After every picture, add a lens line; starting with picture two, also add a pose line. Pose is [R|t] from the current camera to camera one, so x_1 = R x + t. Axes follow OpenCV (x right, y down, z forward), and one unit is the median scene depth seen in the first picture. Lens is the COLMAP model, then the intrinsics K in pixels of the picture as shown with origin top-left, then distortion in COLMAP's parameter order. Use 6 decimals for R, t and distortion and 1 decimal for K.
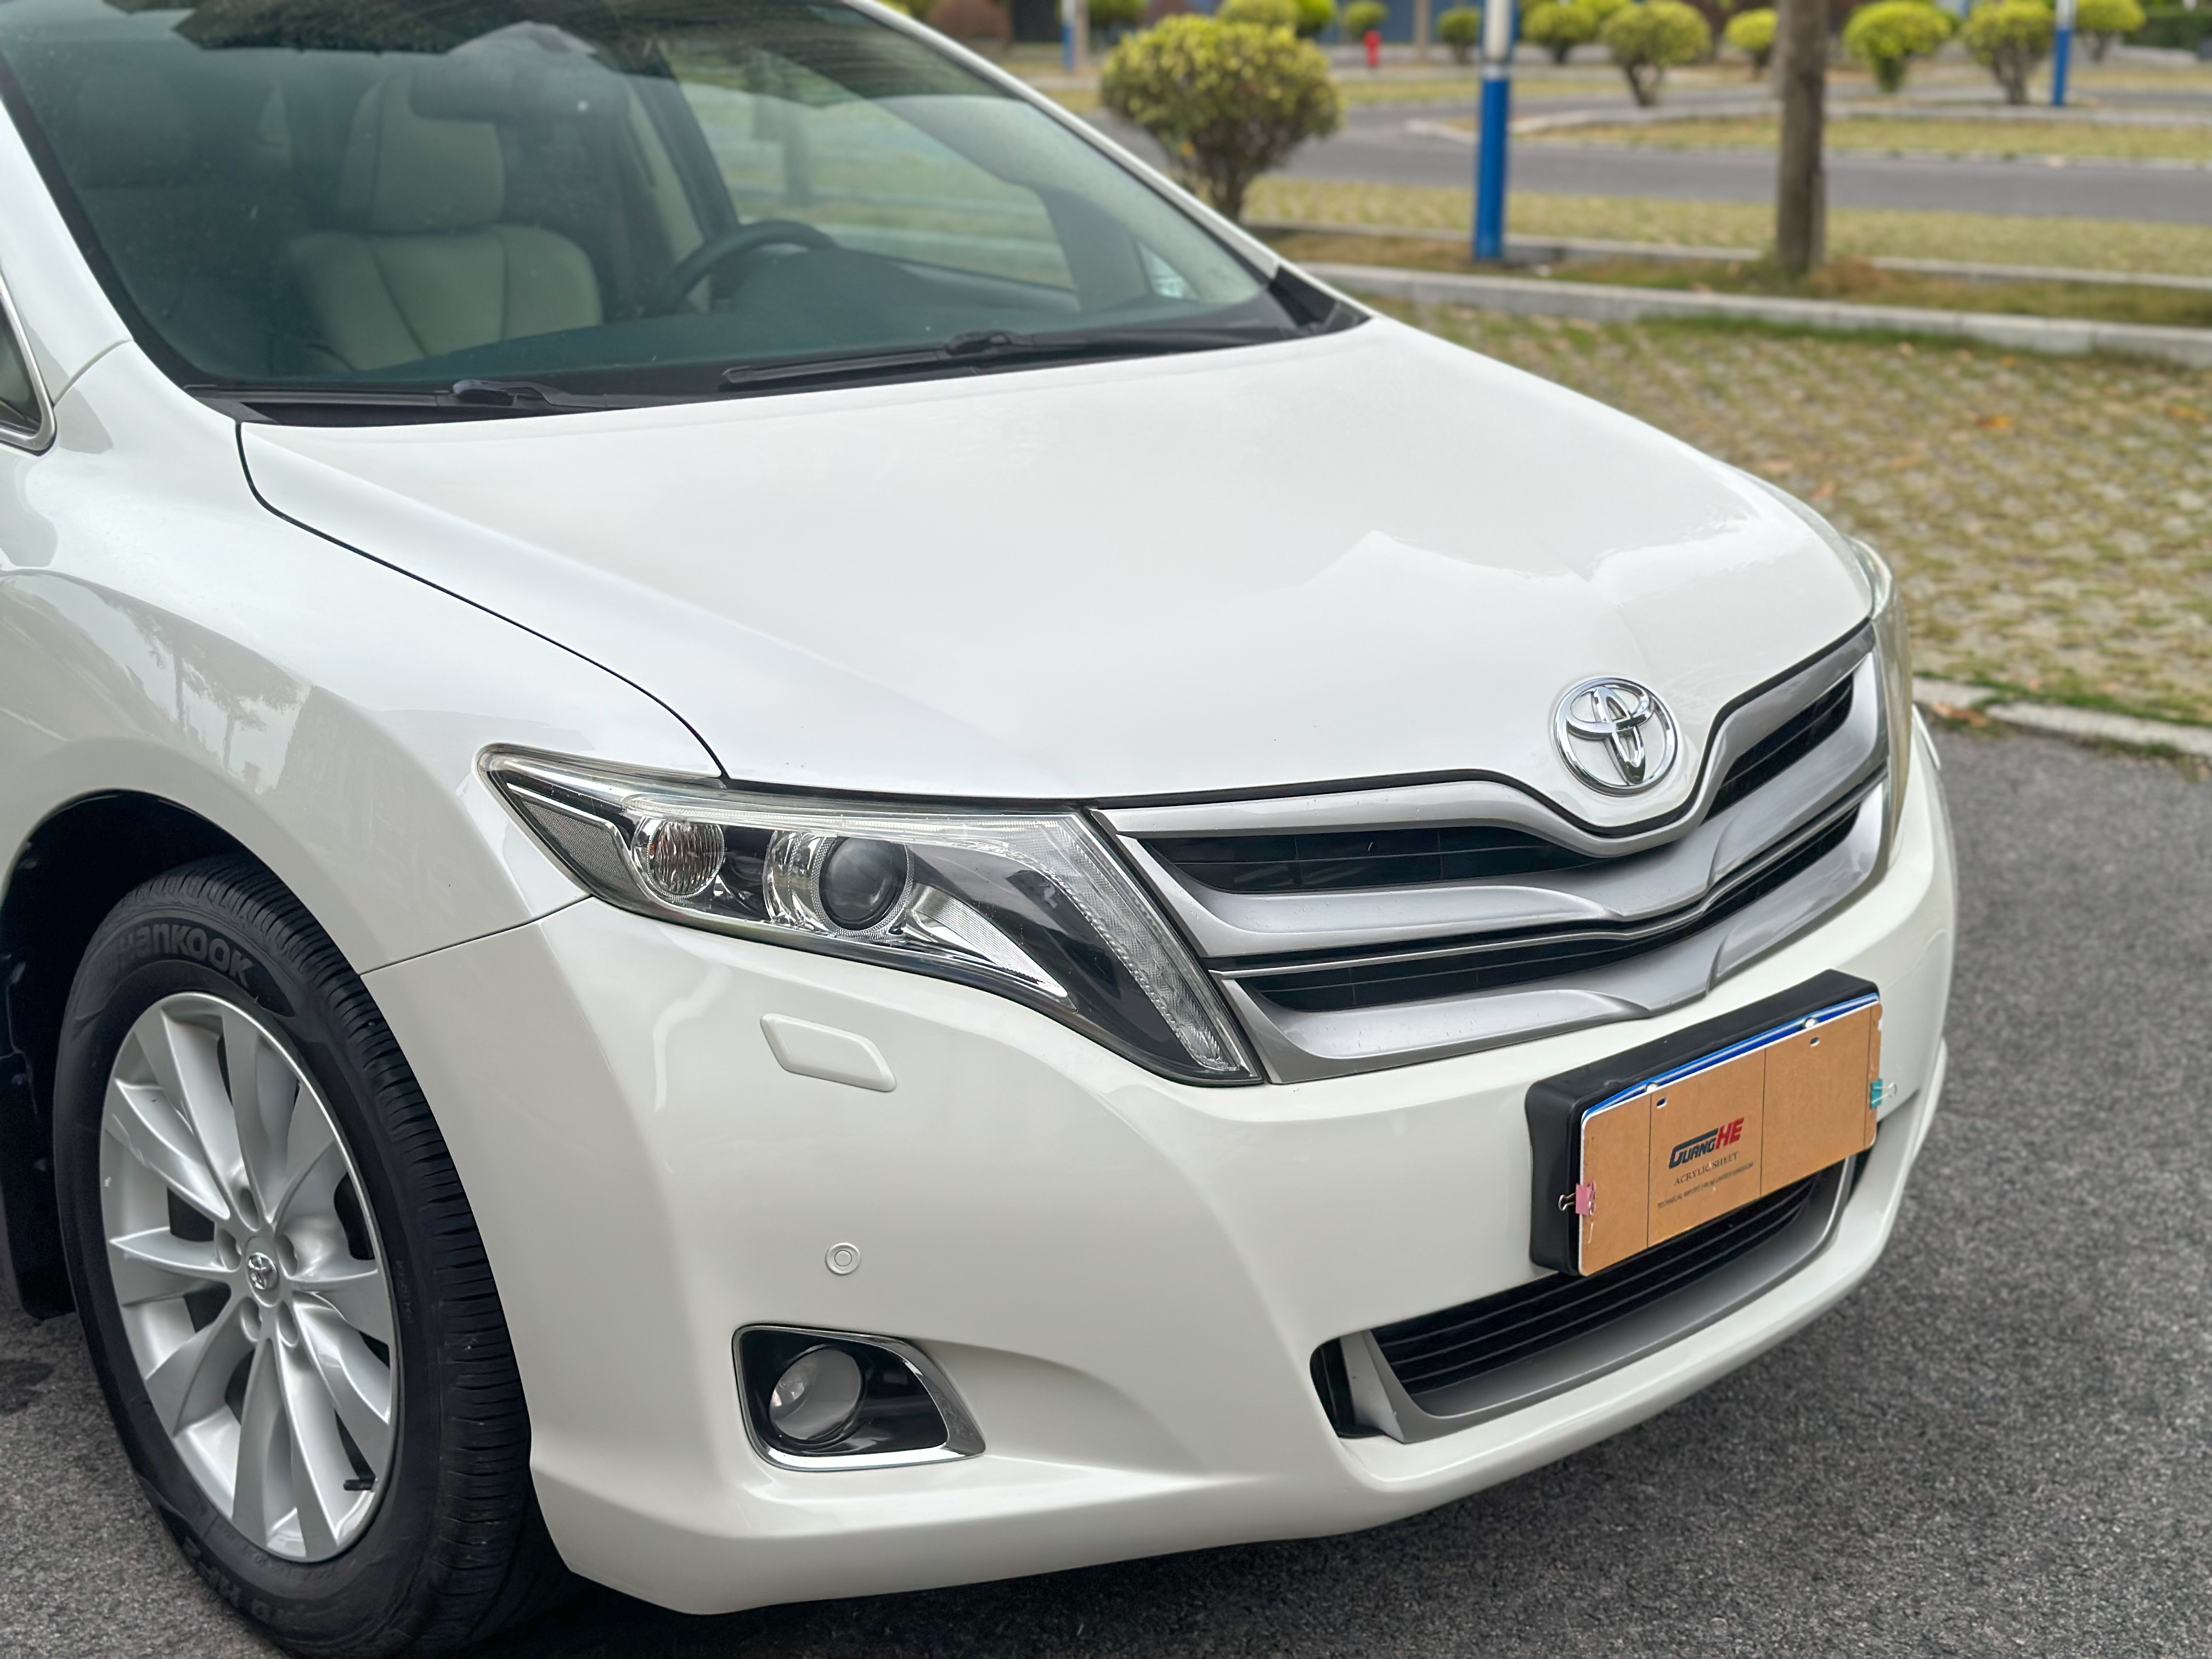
lens RADIAL K [[3058.4, 0, 1106.0], [0, 3058.4, 829.5], [0, 0, 1]] dist [0.109714, -0.009837]
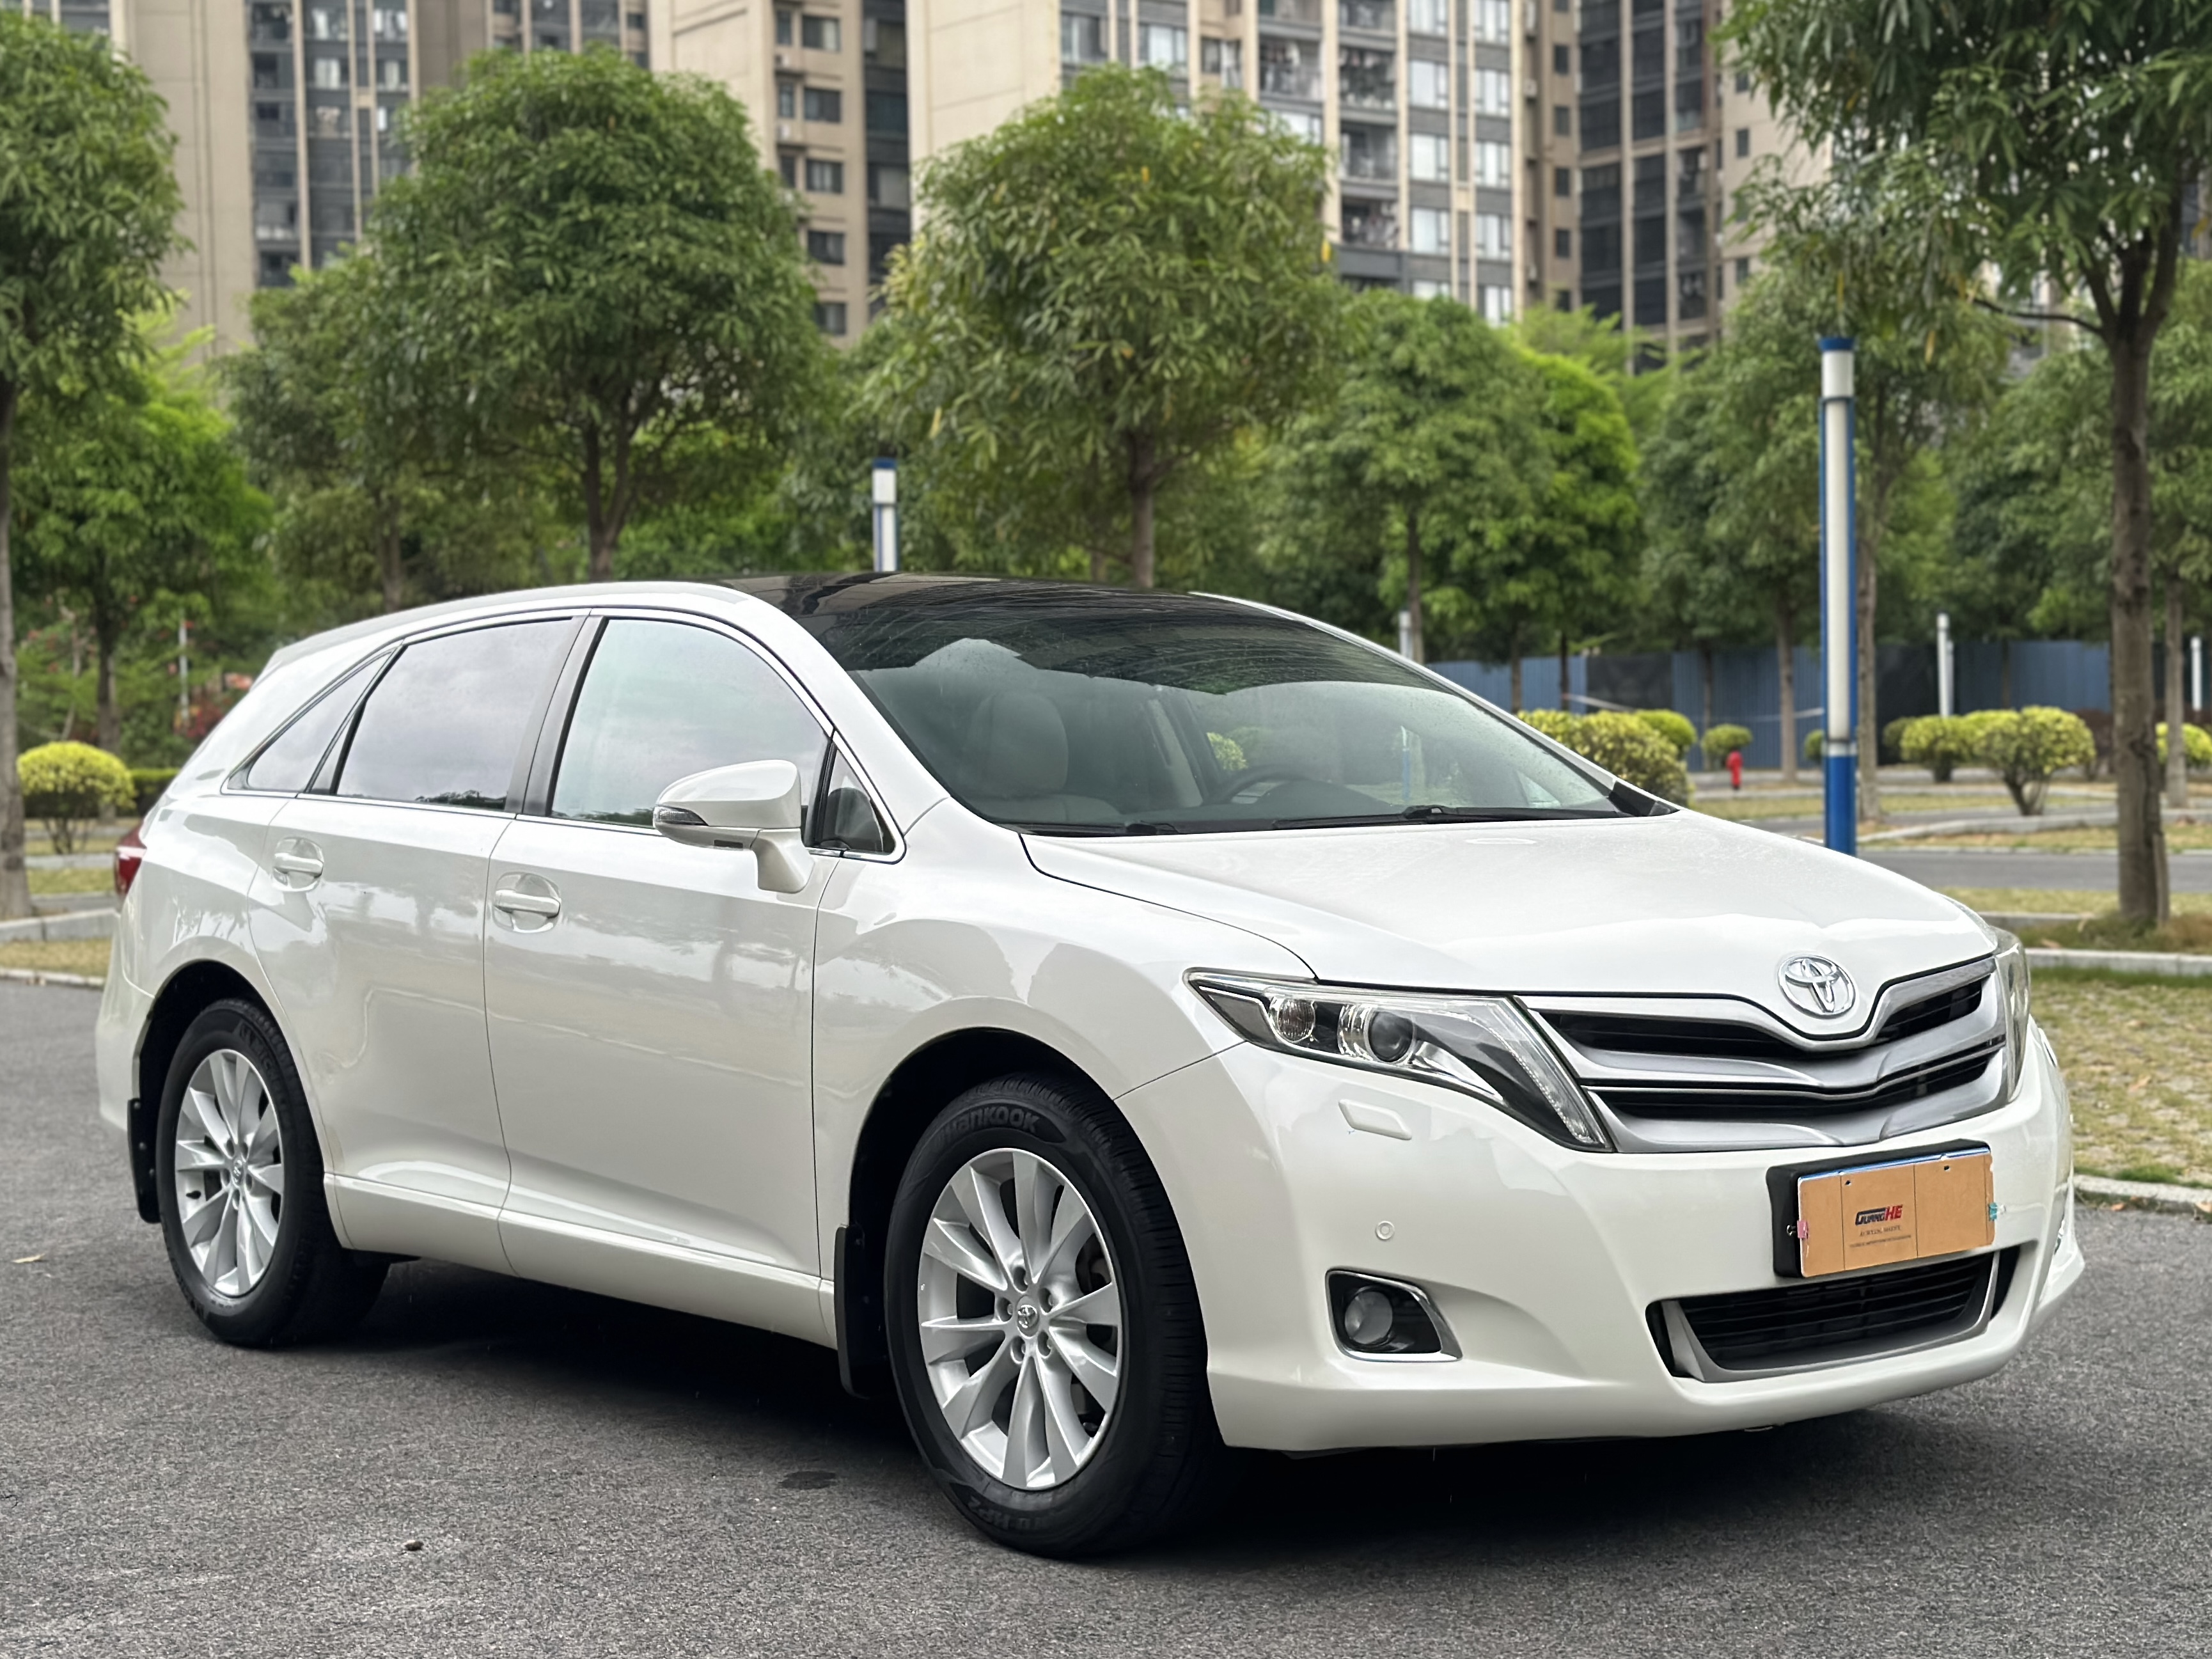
lens RADIAL K [[3489.4, 0, 1106.0], [0, 3489.4, 829.5], [0, 0, 1]] dist [0.121018, -0.105512]
pose [[0.995197, -0.019461, -0.095942, -0.041017], [-0.003613, 0.972072, -0.234653, 0.354164], [0.097829, 0.233872, 0.967333, -0.984336]]
